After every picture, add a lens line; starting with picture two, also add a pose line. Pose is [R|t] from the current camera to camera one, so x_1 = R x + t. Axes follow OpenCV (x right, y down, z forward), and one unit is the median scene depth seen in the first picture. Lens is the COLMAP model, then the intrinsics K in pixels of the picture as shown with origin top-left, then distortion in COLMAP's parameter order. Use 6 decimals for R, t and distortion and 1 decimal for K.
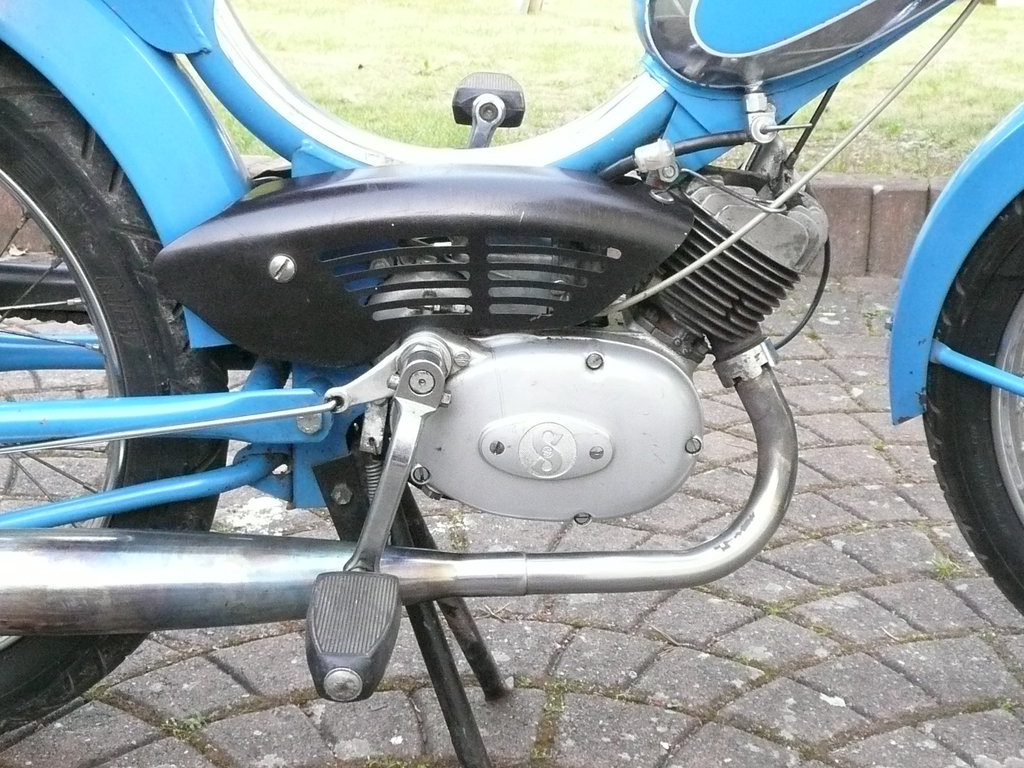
lens RADIAL K [[1437.6, 0, 516.4], [0, 1437.6, 374.7], [0, 0, 1]] dist [-0.025010, 0.000000]
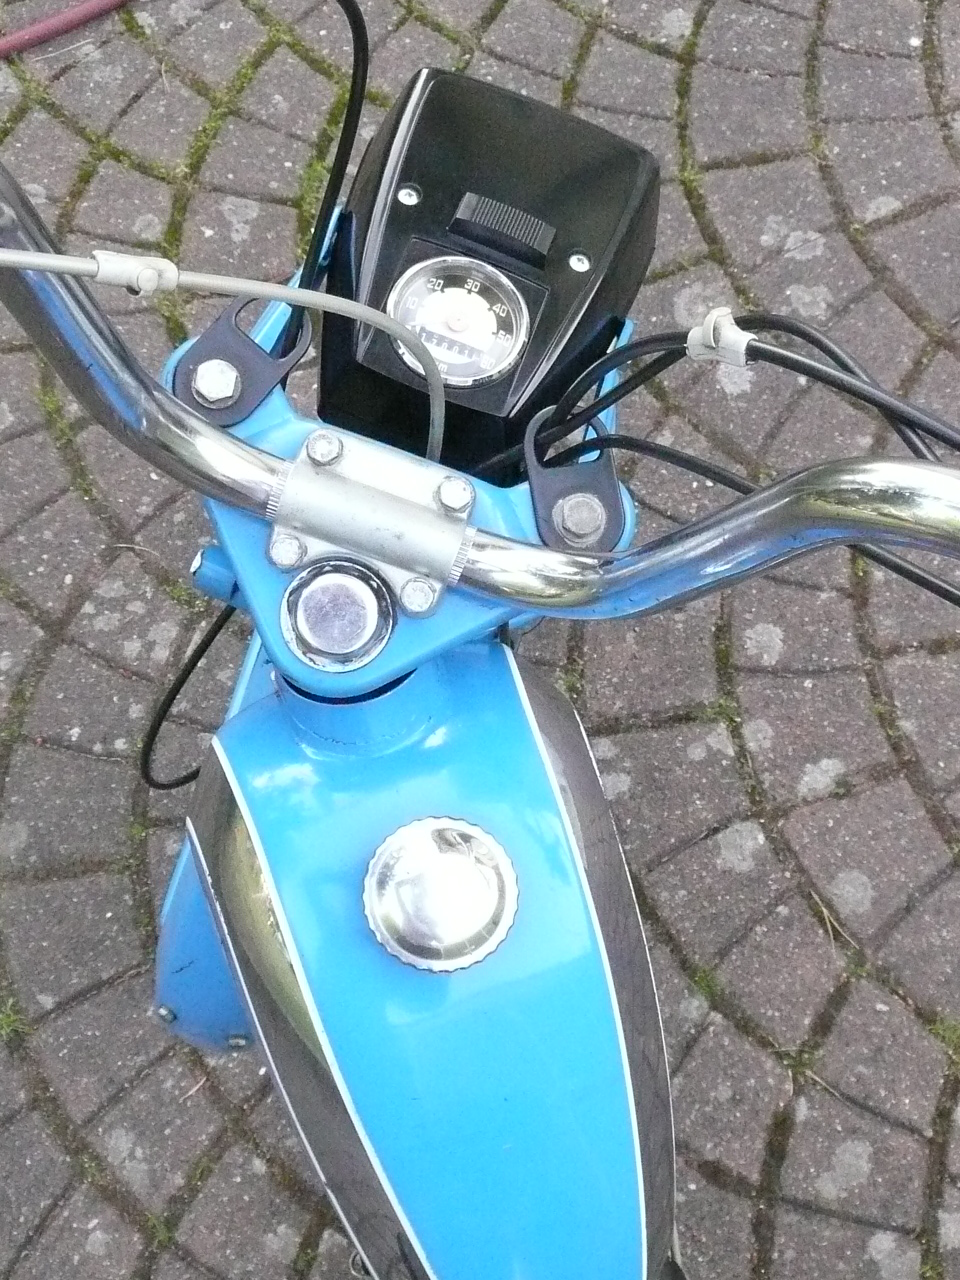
lens RADIAL K [[1797.1, 0, 478.4], [0, 1797.1, 641.9], [0, 0, 1]] dist [-0.025010, 0.000000]
pose [[-0.266546, -0.887909, 0.374928, 0.067328], [0.353756, 0.271726, 0.894998, -0.869155], [-0.896554, 0.371191, 0.241676, 0.591084]]
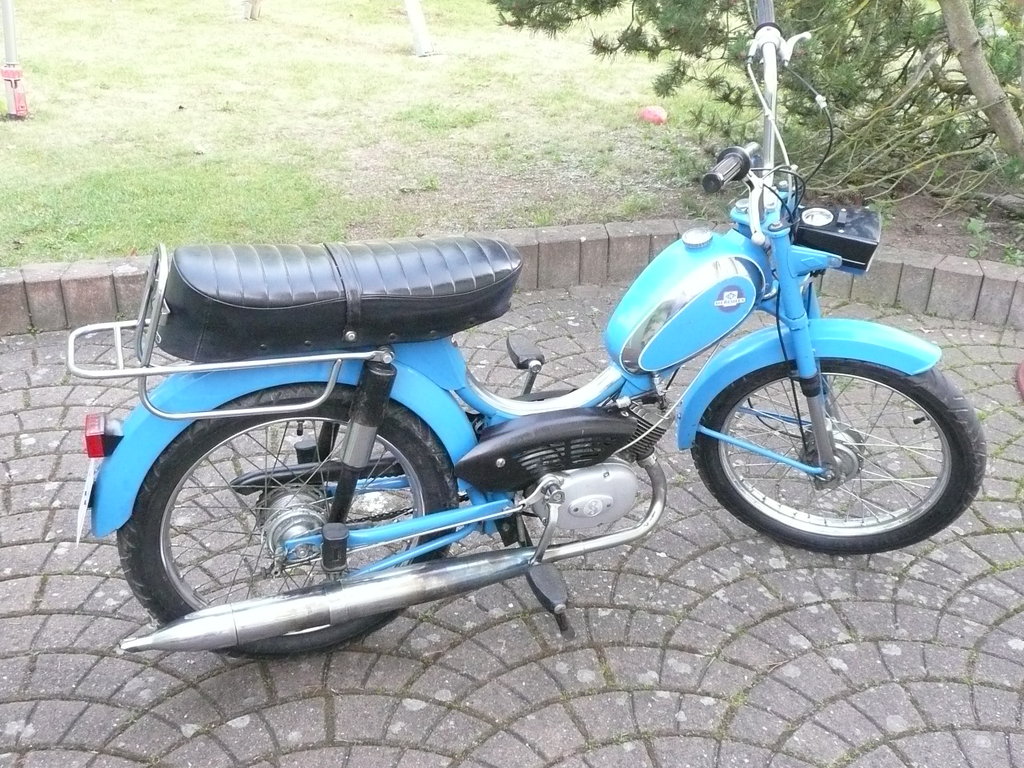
lens RADIAL K [[1078.6, 0, 509.8], [0, 1078.6, 391.9], [0, 0, 1]] dist [-0.062858, 0.000000]
pose [[0.954343, -0.143905, 0.261766, -0.522765], [0.096473, 0.977833, 0.185840, -0.461066], [-0.282707, -0.152101, 0.947070, -0.727815]]
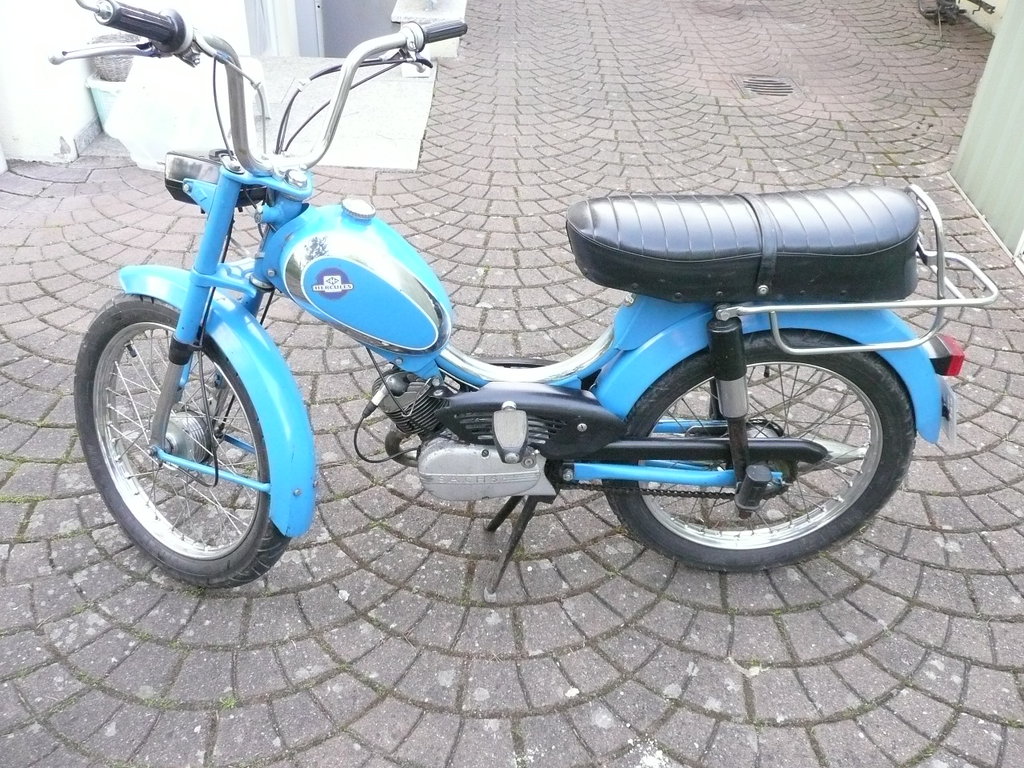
lens RADIAL K [[918.4, 0, 512.2], [0, 918.4, 385.2], [0, 0, 1]] dist [-0.028310, 0.008880]
pose [[-0.997062, -0.042098, -0.063994, 0.064677], [-0.076497, 0.590534, 0.803379, -1.230579], [0.003970, 0.805914, -0.592019, 1.688366]]
